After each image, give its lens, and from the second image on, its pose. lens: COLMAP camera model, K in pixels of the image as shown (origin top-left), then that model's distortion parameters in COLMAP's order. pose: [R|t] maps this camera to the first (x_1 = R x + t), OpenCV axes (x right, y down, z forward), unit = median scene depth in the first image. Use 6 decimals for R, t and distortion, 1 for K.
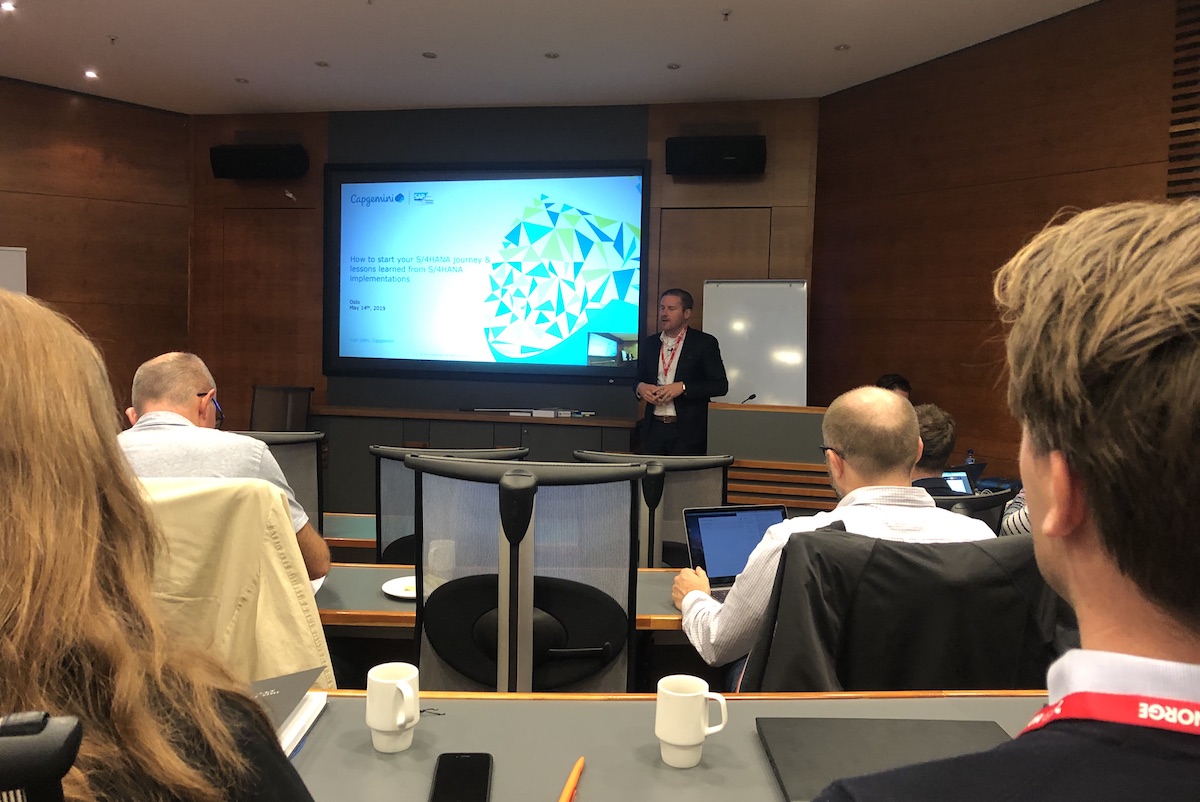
lens RADIAL K [[956.7, 0, 598.2], [0, 956.7, 380.4], [0, 0, 1]] dist [-0.000107, -0.005220]
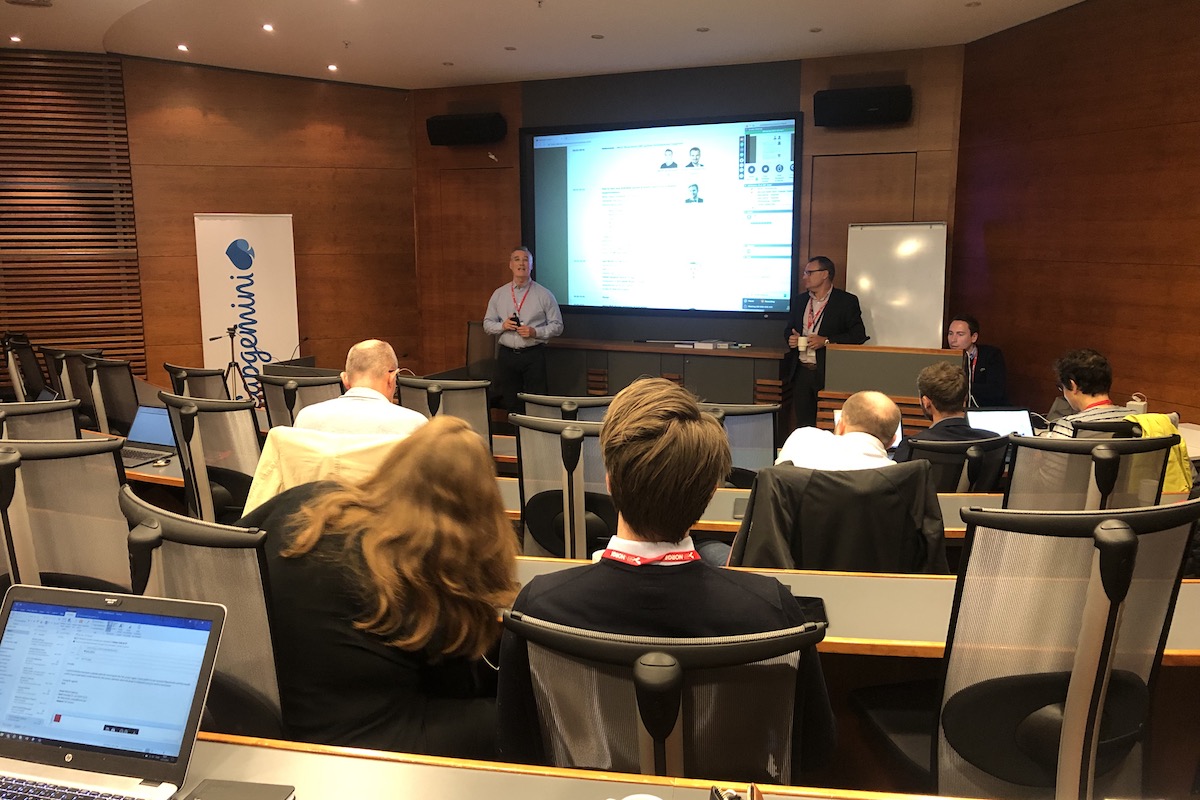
lens RADIAL K [[956.7, 0, 598.2], [0, 956.7, 379.4], [0, 0, 1]] dist [-0.000107, -0.005220]
pose [[0.972173, 0.006484, -0.234176, 0.334361], [0.015469, 0.995658, 0.091787, -0.122737], [0.233755, -0.092855, 0.967852, -0.529769]]
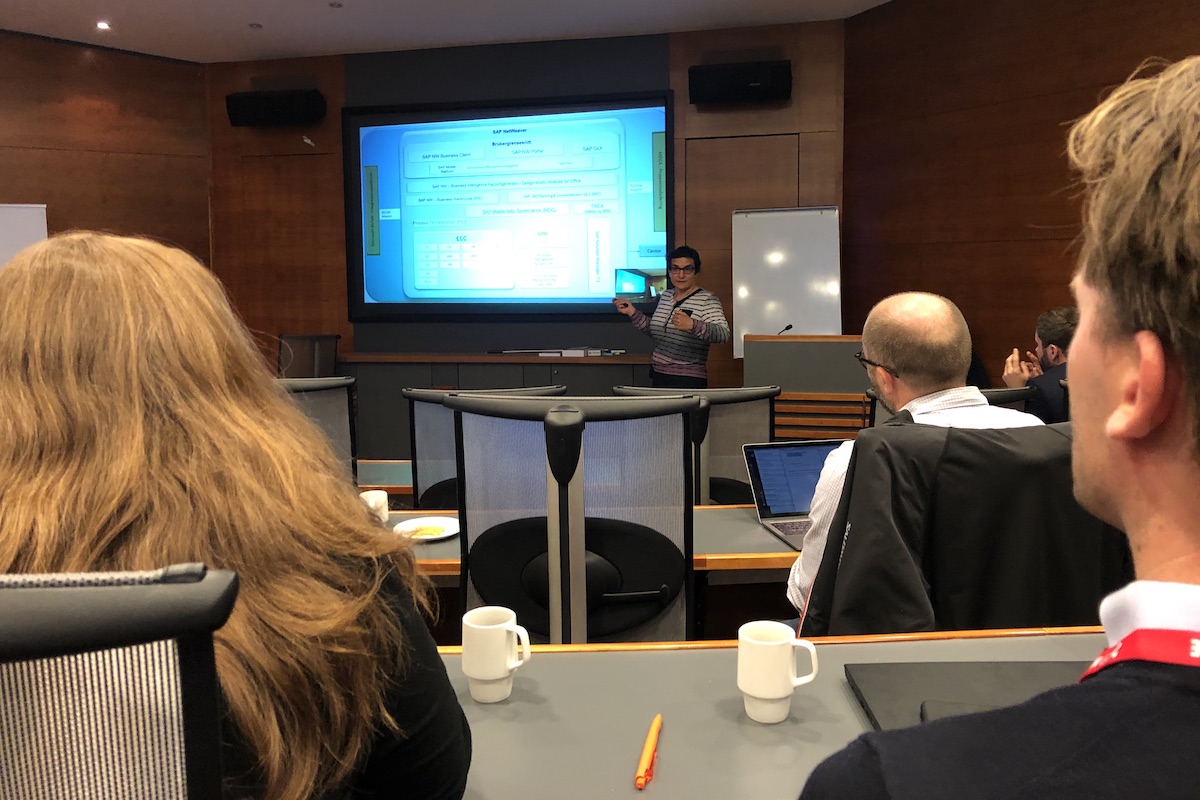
lens RADIAL K [[967.5, 0, 603.6], [0, 967.5, 335.9], [0, 0, 1]] dist [0.005697, -0.001884]
pose [[0.999115, -0.035378, -0.022773, -0.009353], [0.035764, 0.999220, 0.016767, 0.004723], [0.022162, -0.017567, 0.999600, 0.023034]]
